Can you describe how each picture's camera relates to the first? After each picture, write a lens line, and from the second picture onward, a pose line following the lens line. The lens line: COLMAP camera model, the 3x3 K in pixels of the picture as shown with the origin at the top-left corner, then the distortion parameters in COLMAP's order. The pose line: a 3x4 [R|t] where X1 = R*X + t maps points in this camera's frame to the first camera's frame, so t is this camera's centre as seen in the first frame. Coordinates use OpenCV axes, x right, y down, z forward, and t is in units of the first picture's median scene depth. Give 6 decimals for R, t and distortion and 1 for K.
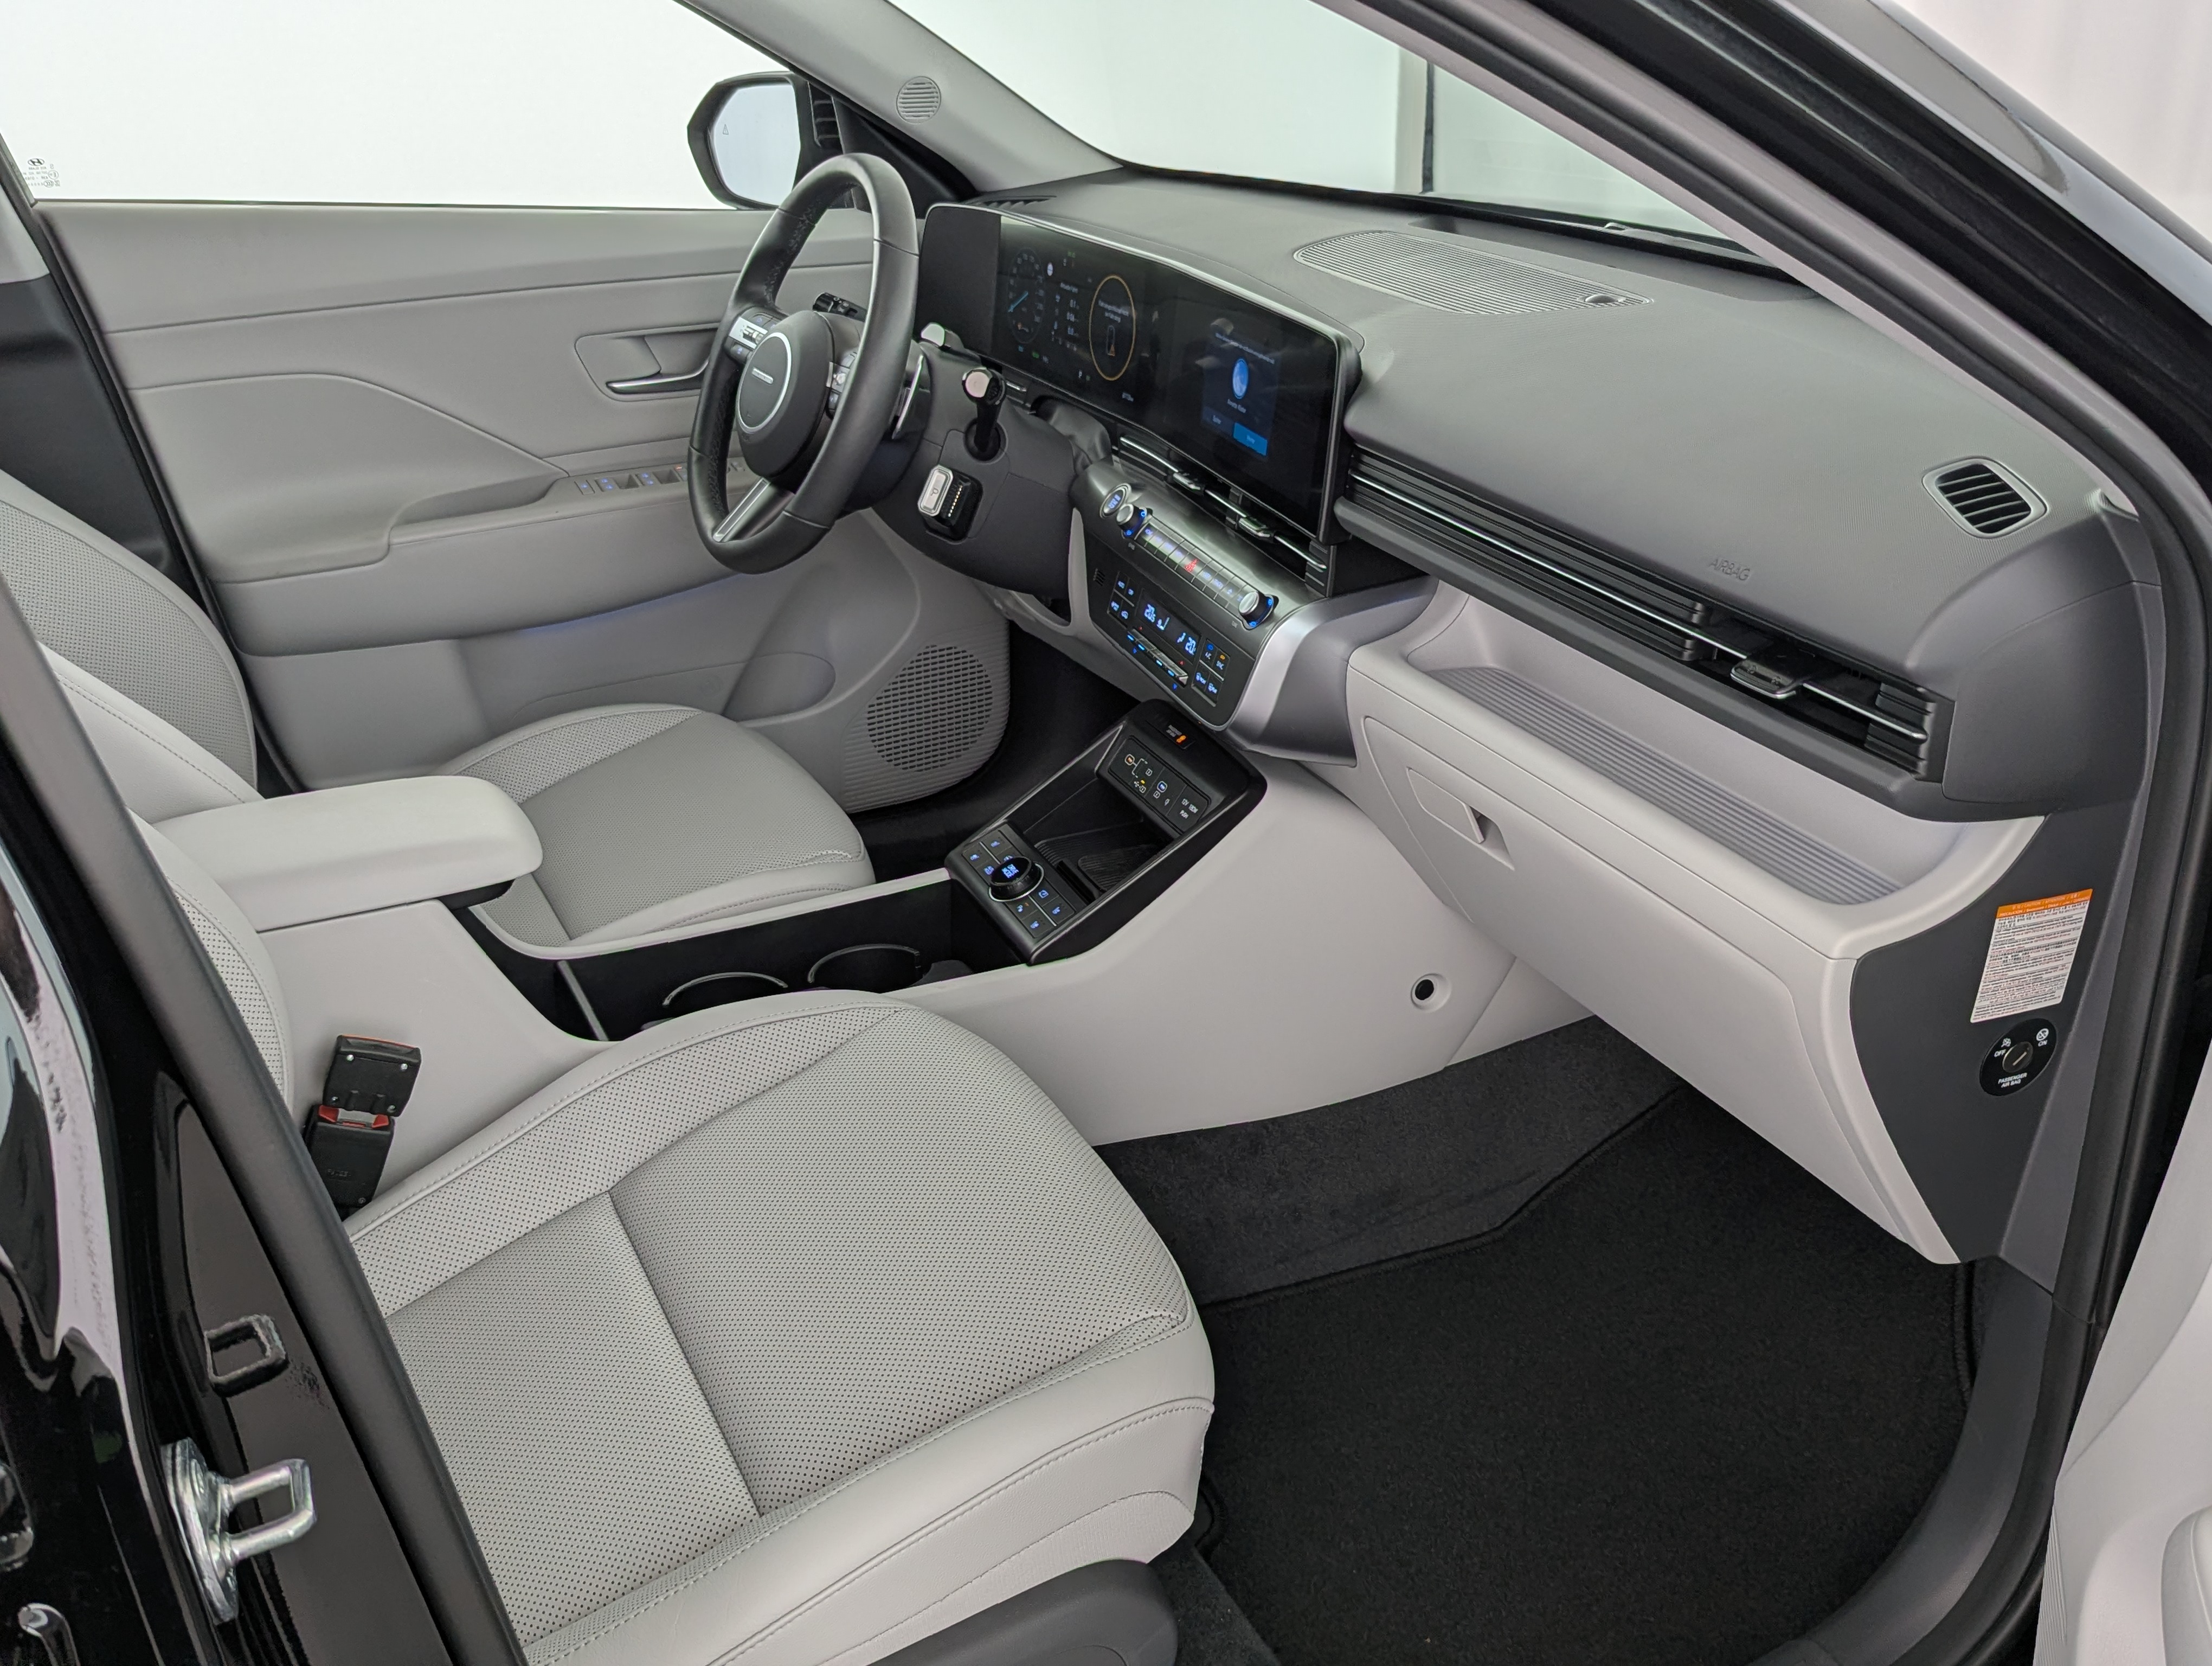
lens RADIAL K [[2033.5, 0, 1116.9], [0, 2033.5, 822.4], [0, 0, 1]] dist [0.001549, -0.073540]
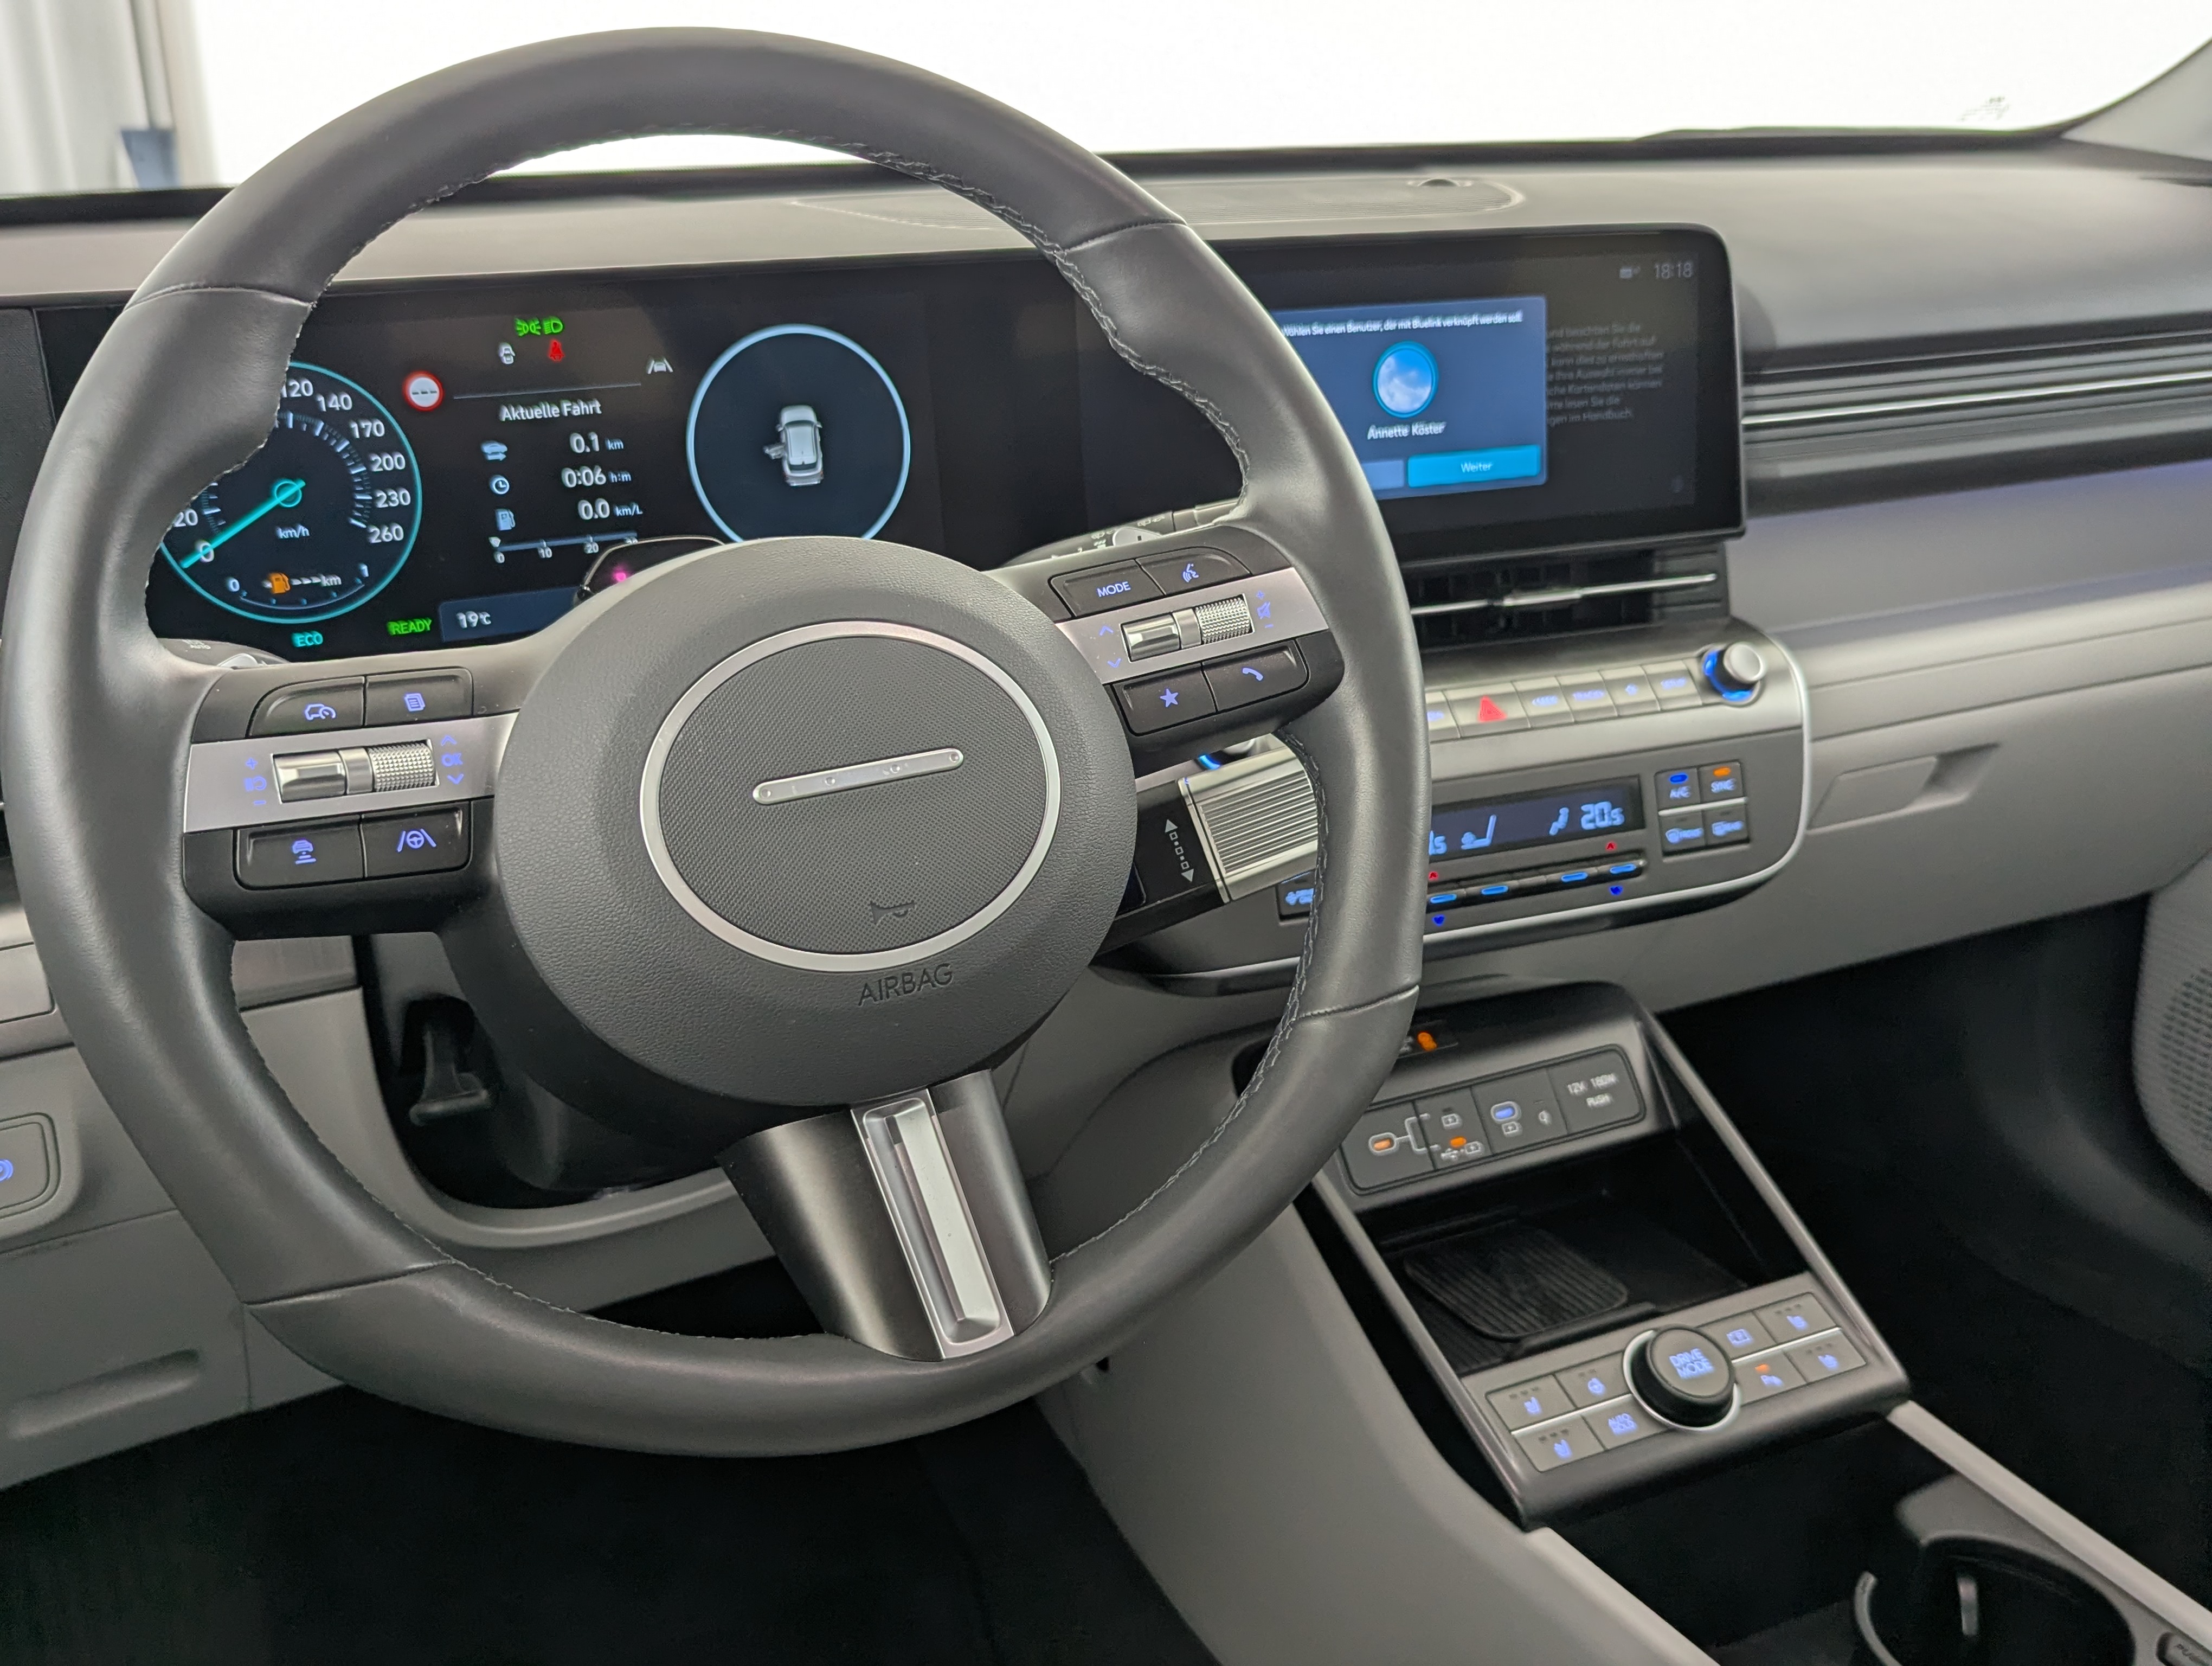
lens RADIAL K [[2038.6, 0, 1040.6], [0, 2038.6, 824.2], [0, 0, 1]] dist [0.004920, -0.002778]
pose [[-0.000028, -0.325340, 0.945597, -0.428487], [0.430285, 0.853580, 0.293693, -0.270881], [-0.902693, 0.406884, 0.139965, 0.894371]]
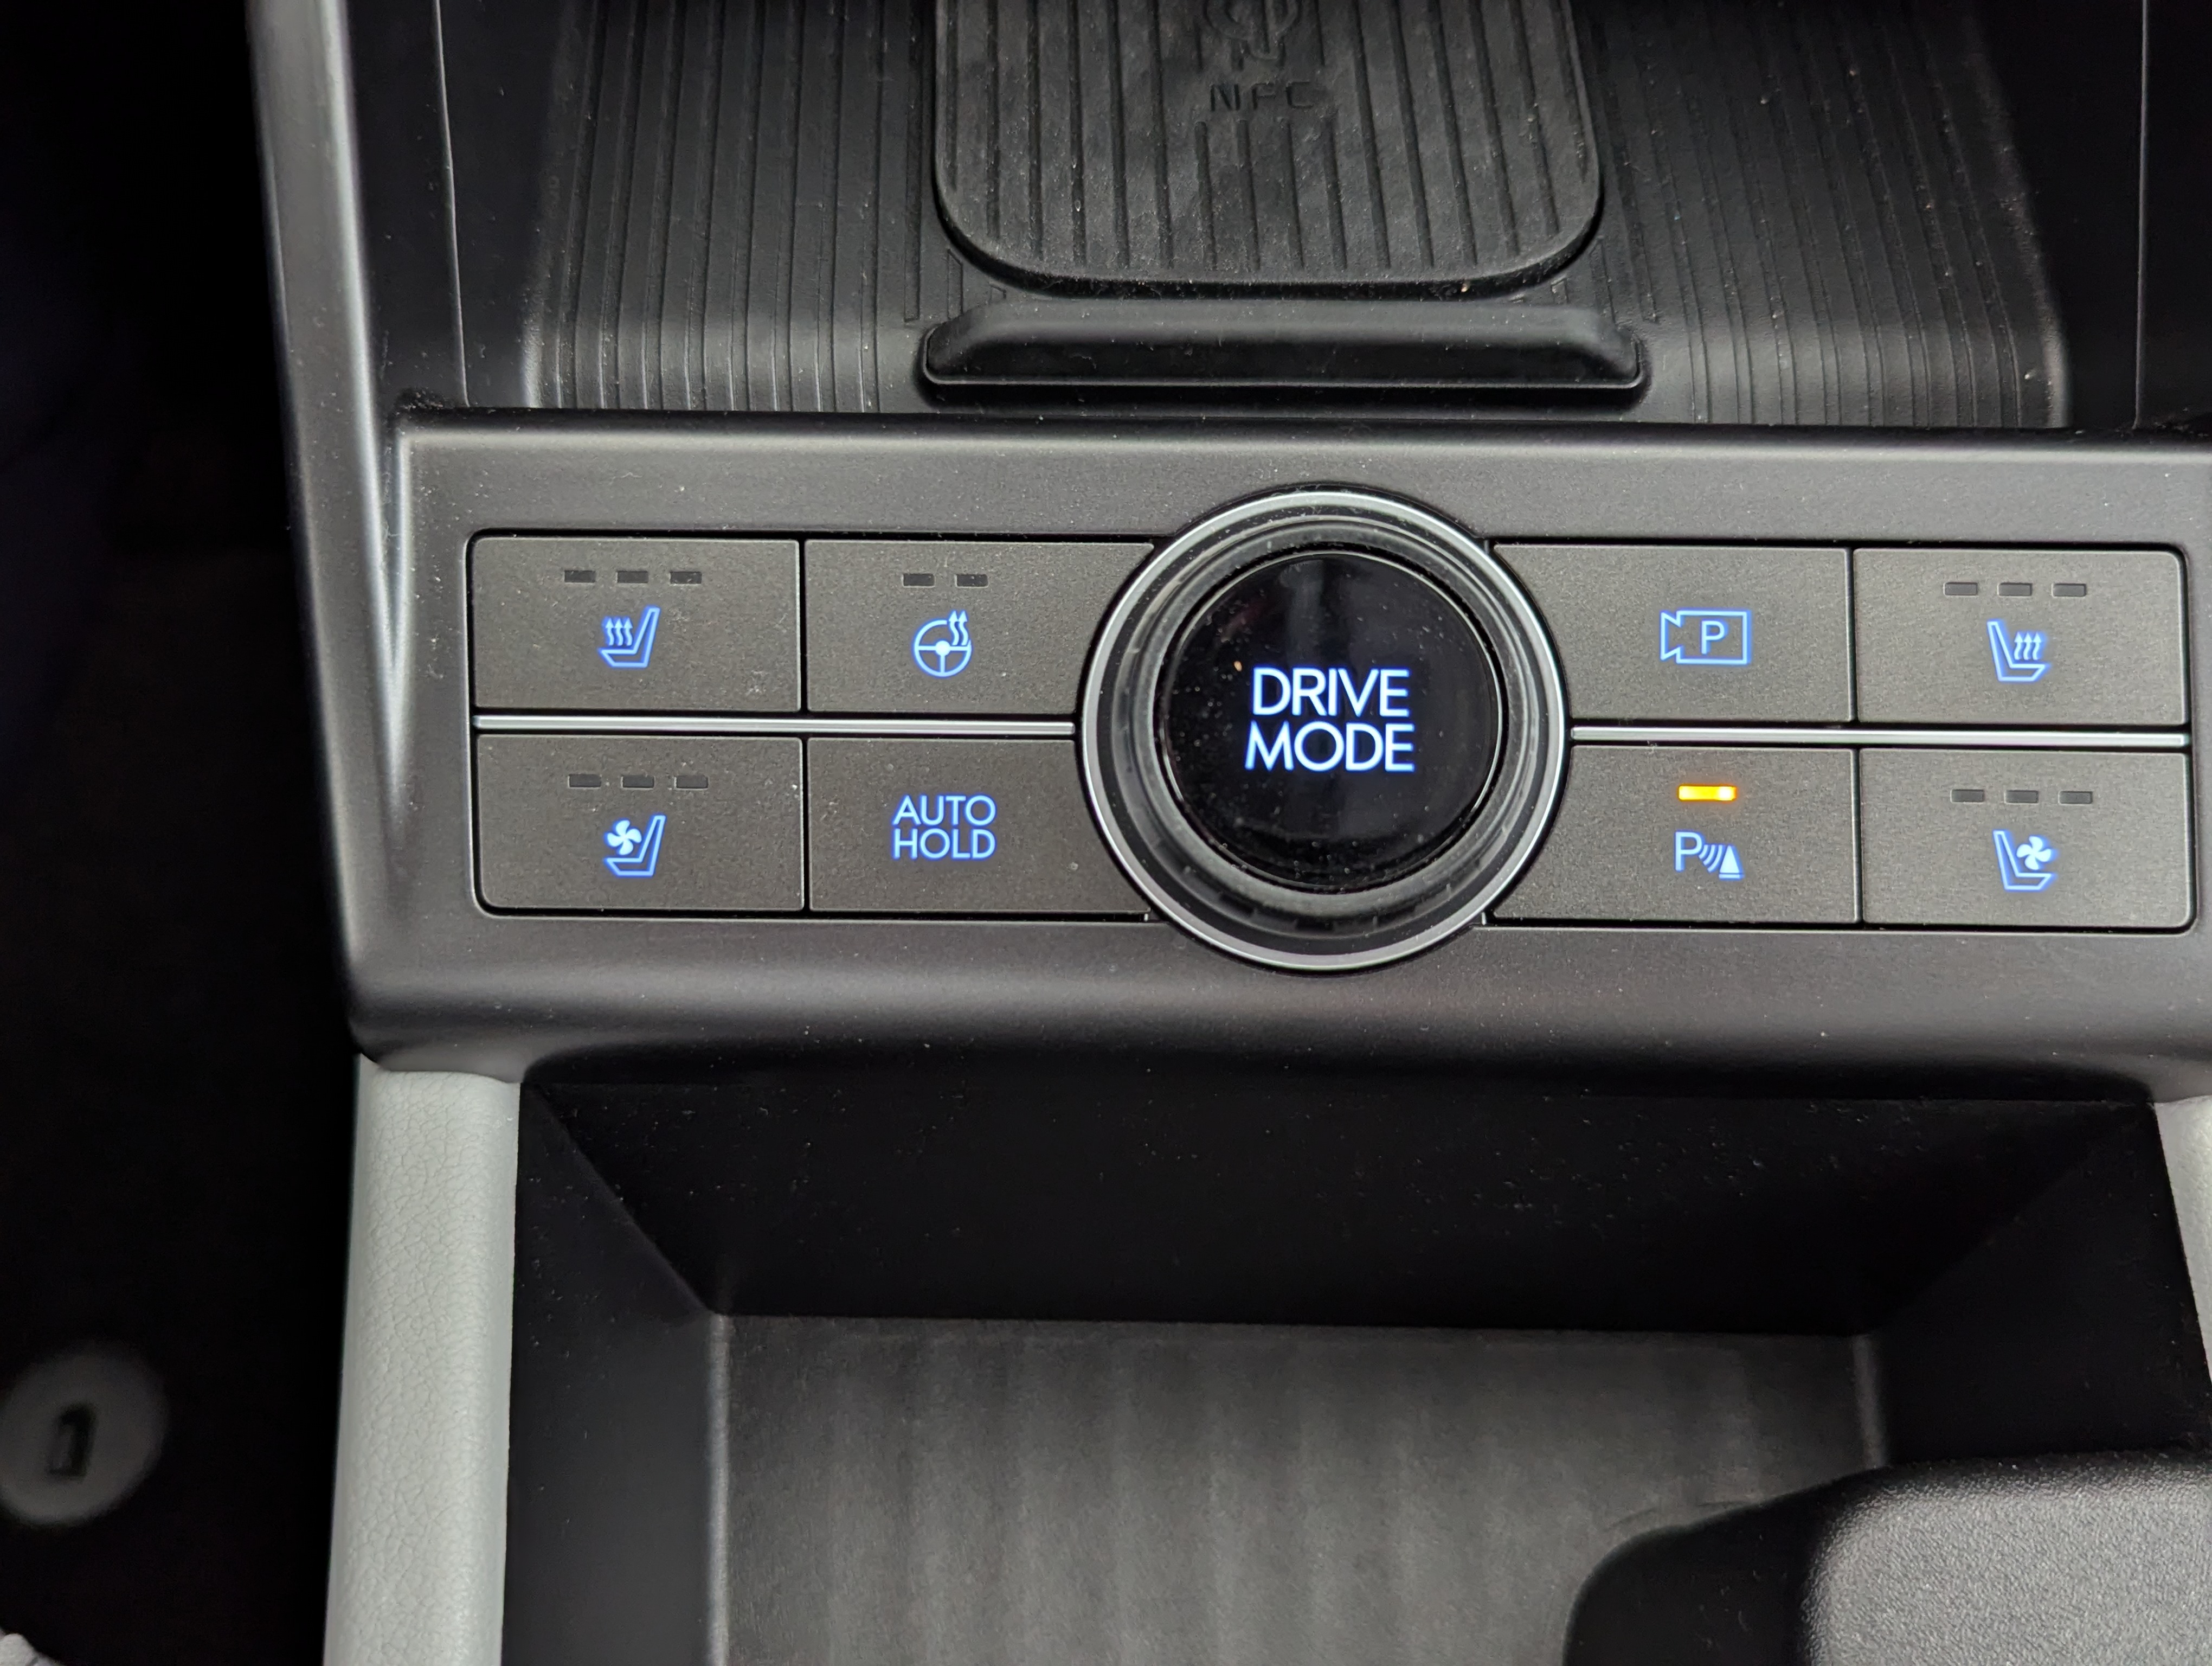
lens RADIAL K [[2033.5, 0, 1116.9], [0, 2033.5, 822.4], [0, 0, 1]] dist [0.001549, -0.073540]
pose [[0.421747, -0.812440, 0.402579, -0.095134], [0.382309, 0.561939, 0.733529, -0.053612], [-0.822173, -0.155454, 0.547599, 0.828975]]
